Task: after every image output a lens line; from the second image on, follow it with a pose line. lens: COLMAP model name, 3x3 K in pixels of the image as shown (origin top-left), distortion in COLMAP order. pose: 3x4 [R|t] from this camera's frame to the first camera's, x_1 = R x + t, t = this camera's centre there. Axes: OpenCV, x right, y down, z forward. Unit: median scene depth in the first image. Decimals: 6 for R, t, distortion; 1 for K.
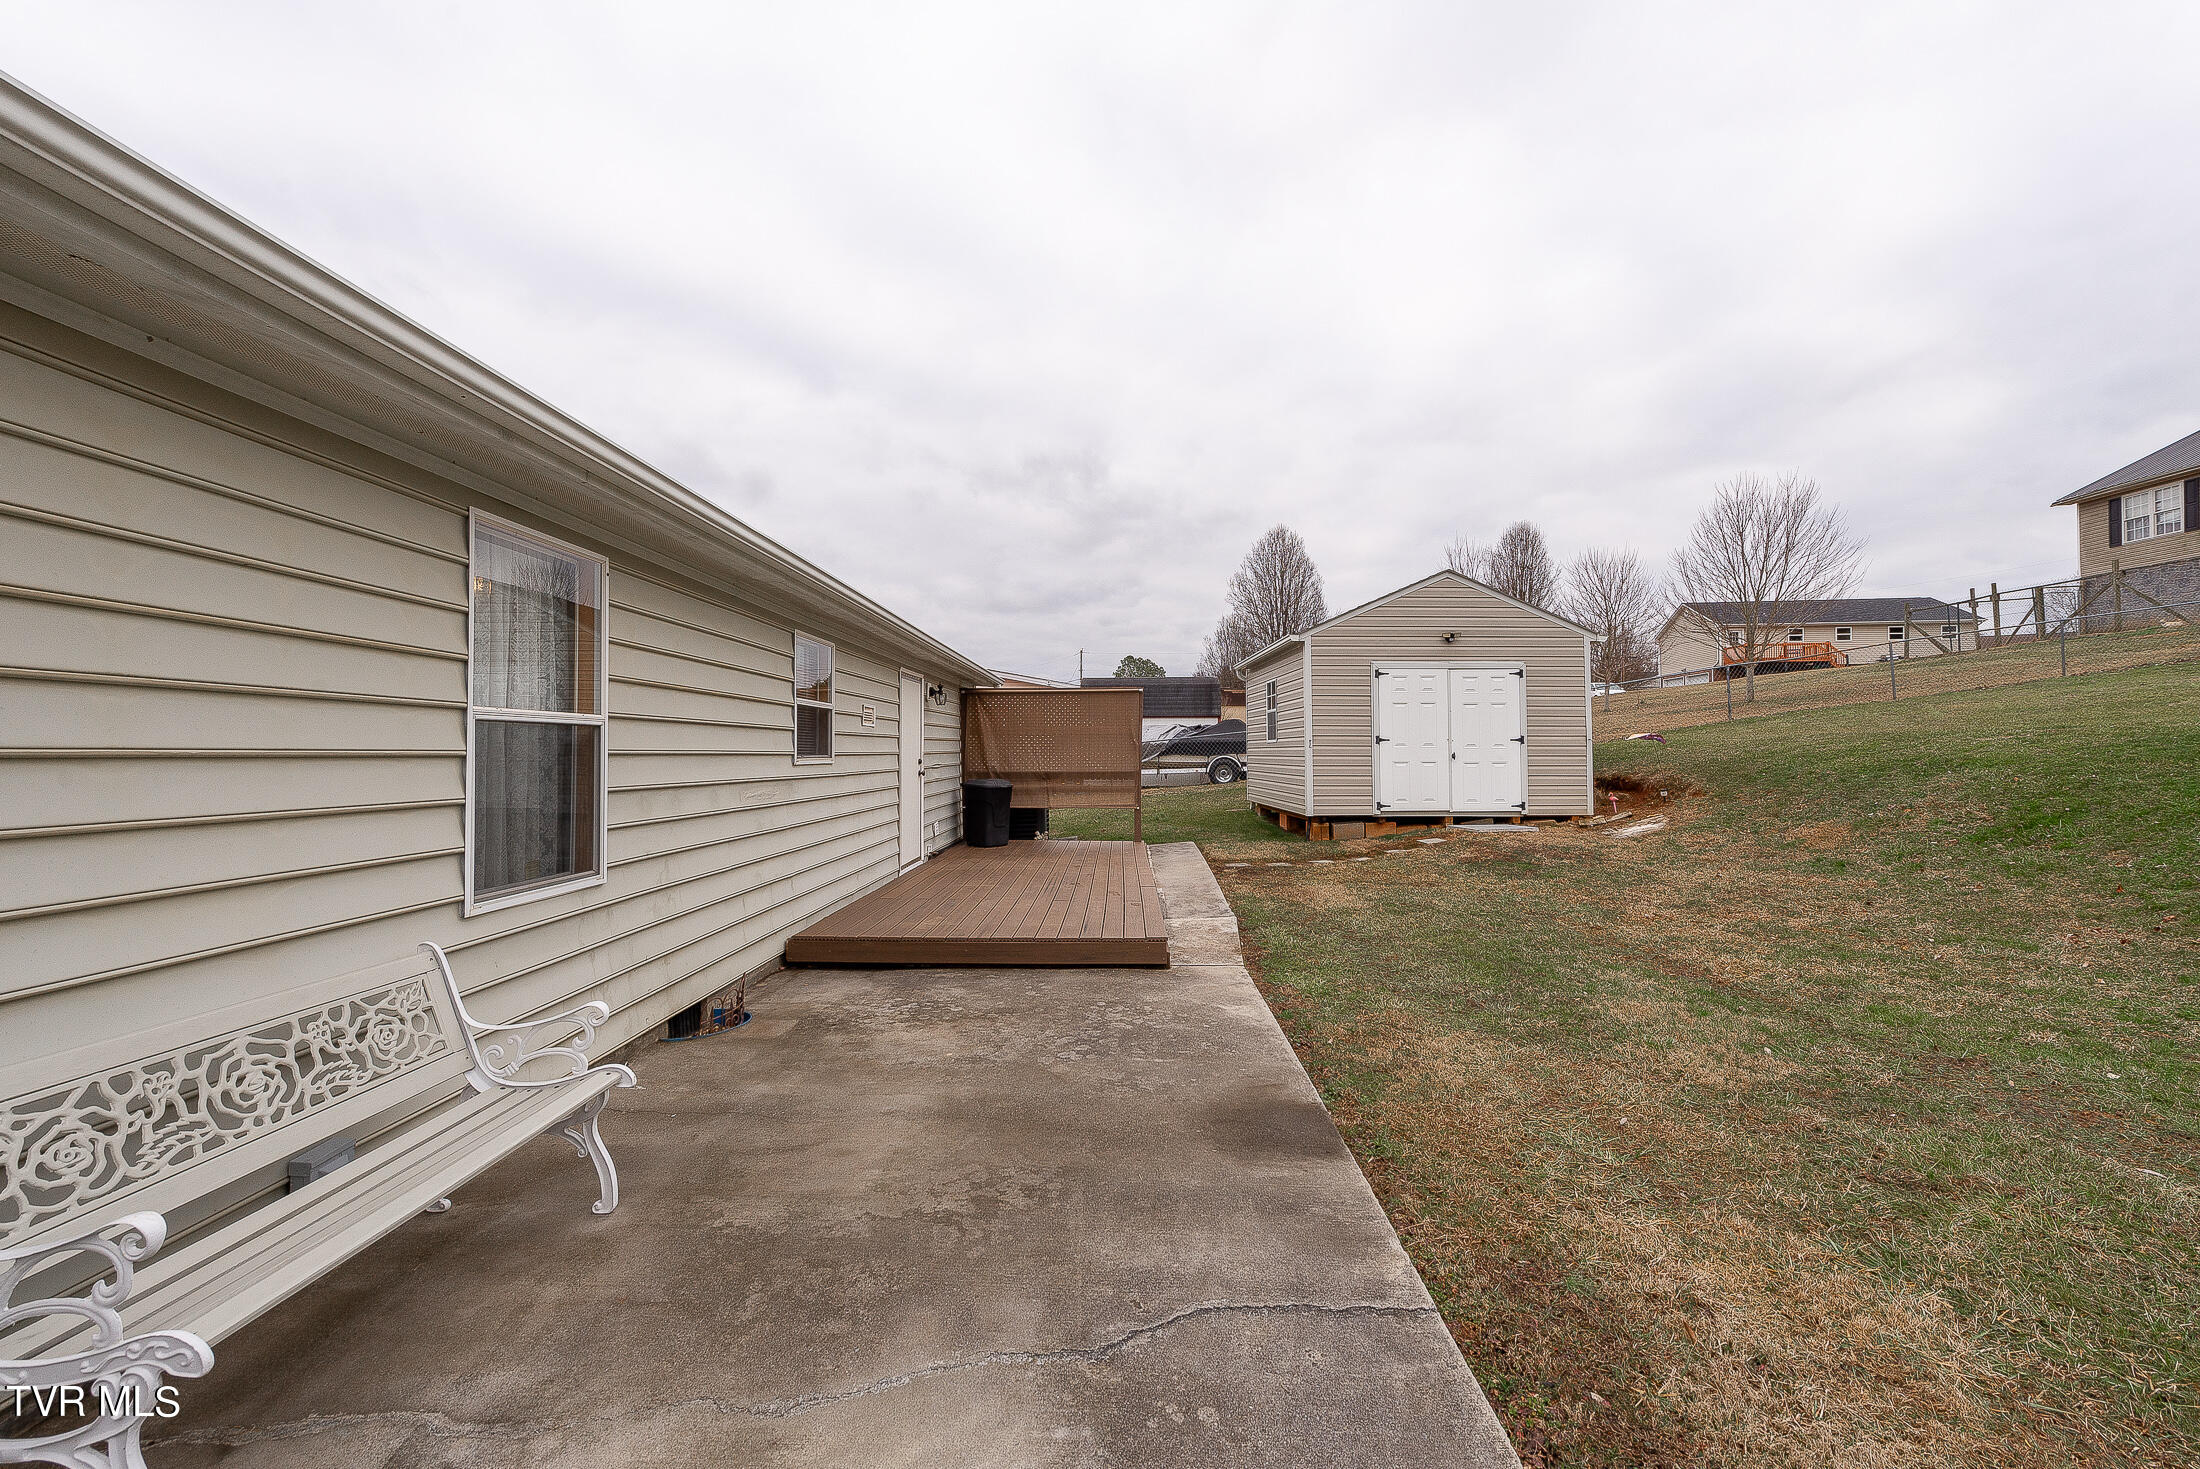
lens RADIAL K [[880.8, 0, 1094.1], [0, 880.8, 733.3], [0, 0, 1]] dist [0.014933, -0.003589]
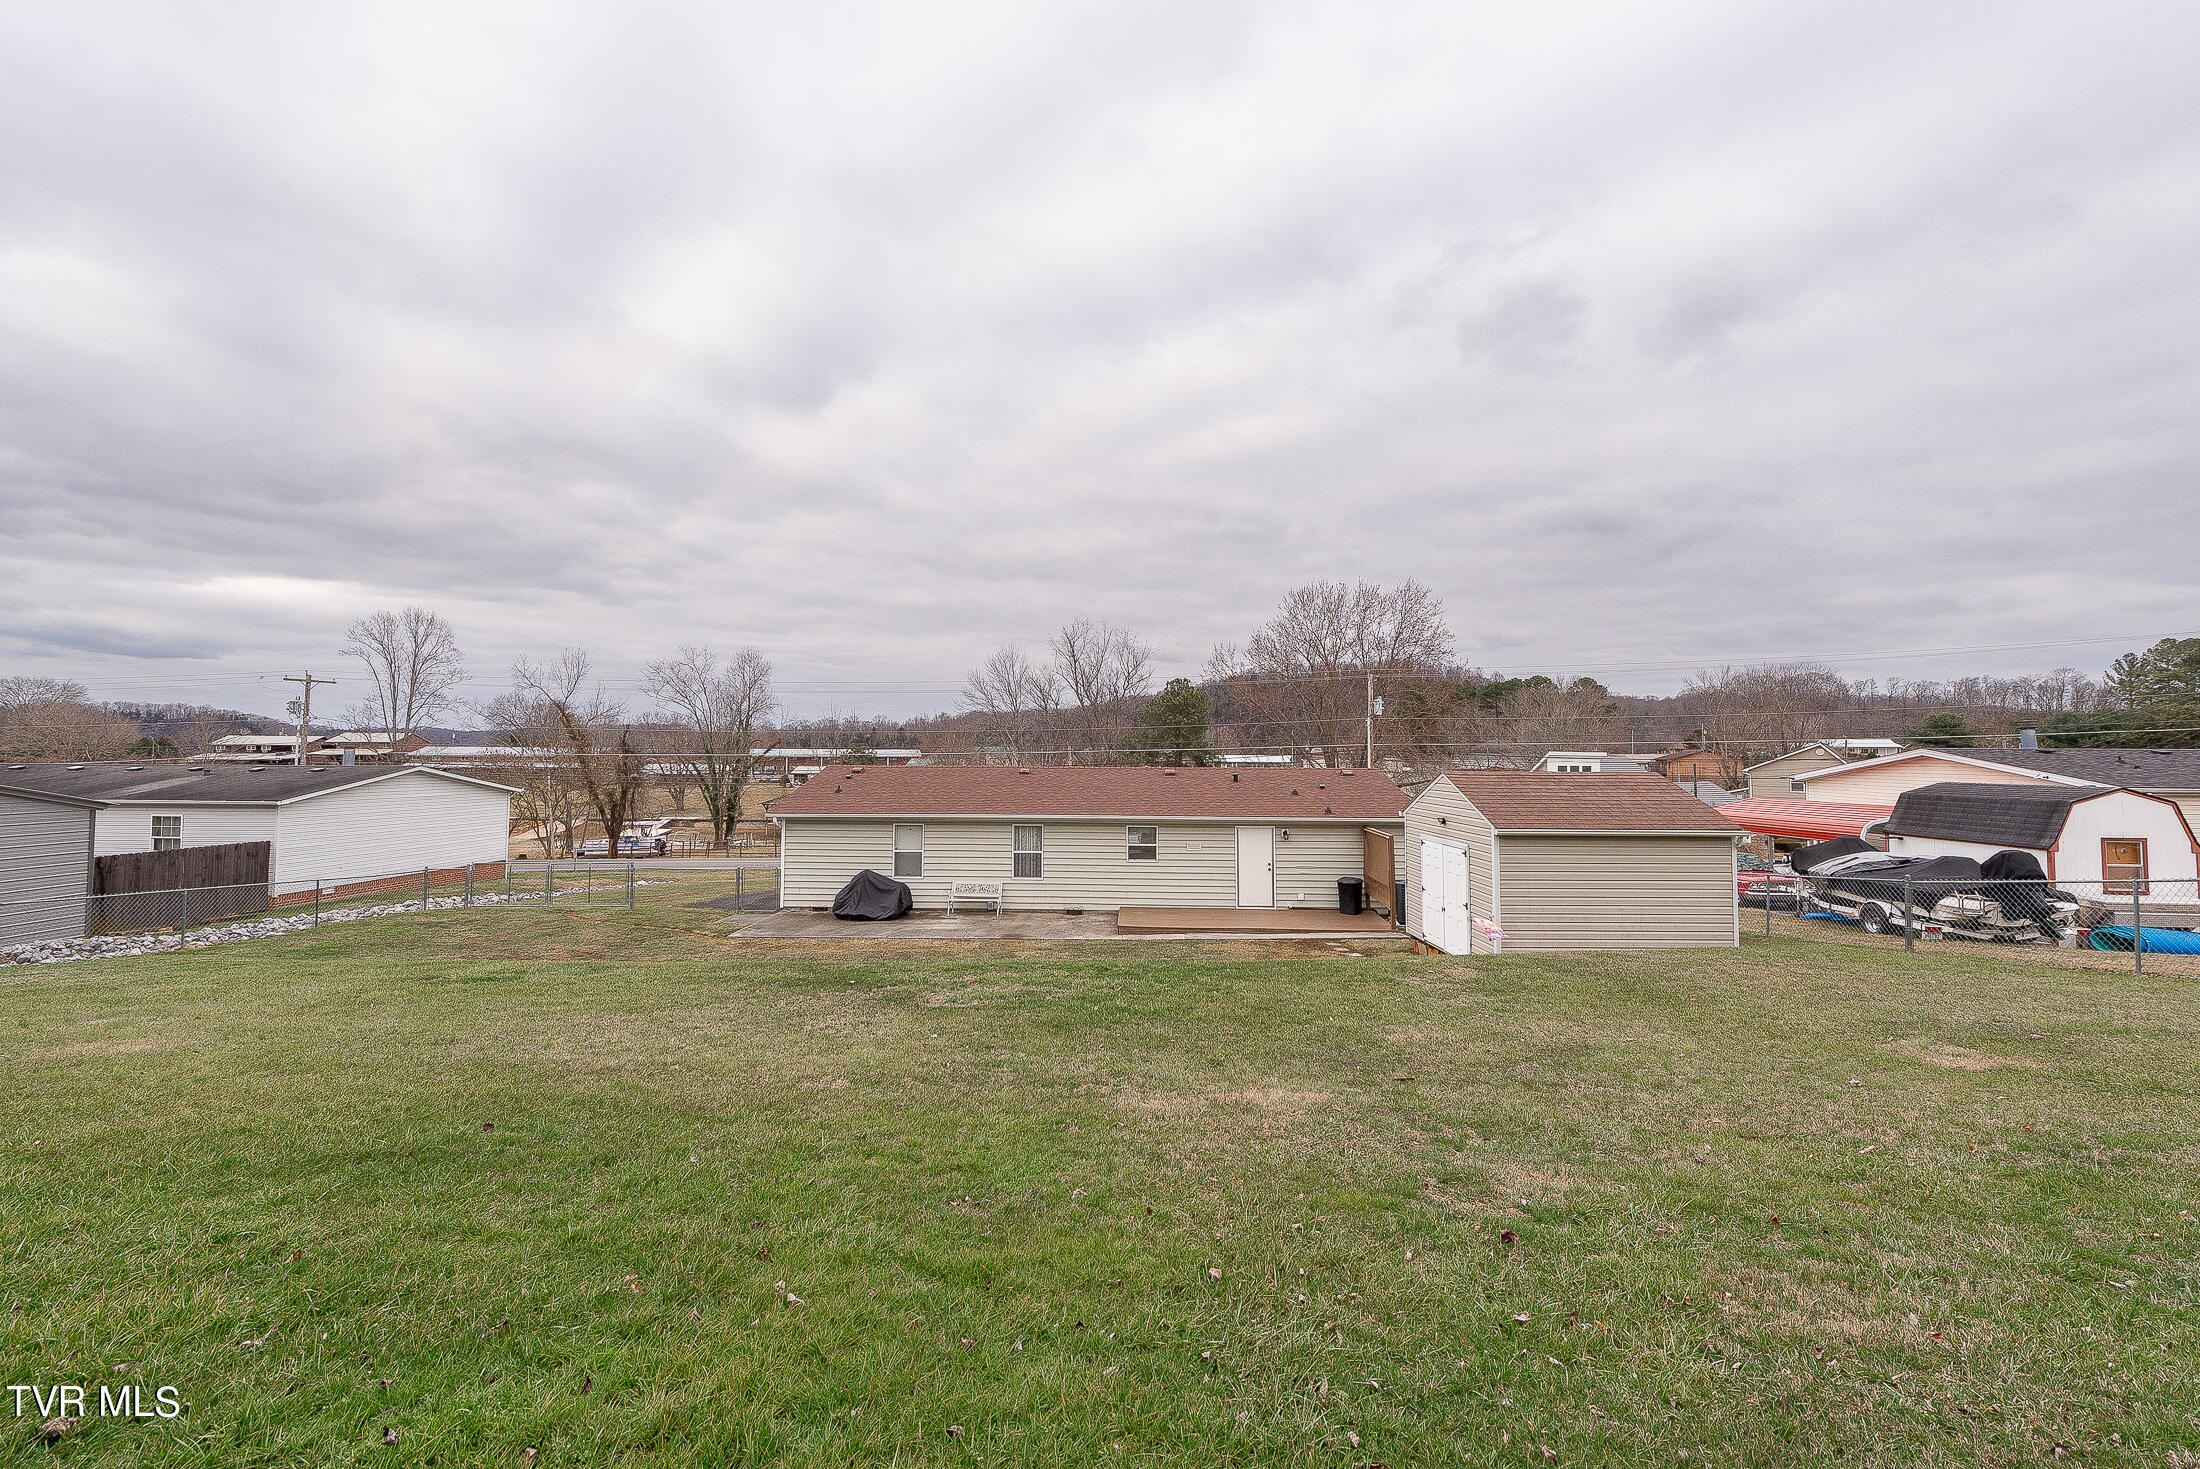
lens RADIAL K [[880.8, 0, 1122.1], [0, 880.8, 742.5], [0, 0, 1]] dist [0.014933, -0.003589]
pose [[-0.018209, -0.007583, -0.999805, 1.803367], [0.019115, 0.999786, -0.007931, -0.234310], [0.999651, -0.019256, -0.018060, 0.549477]]
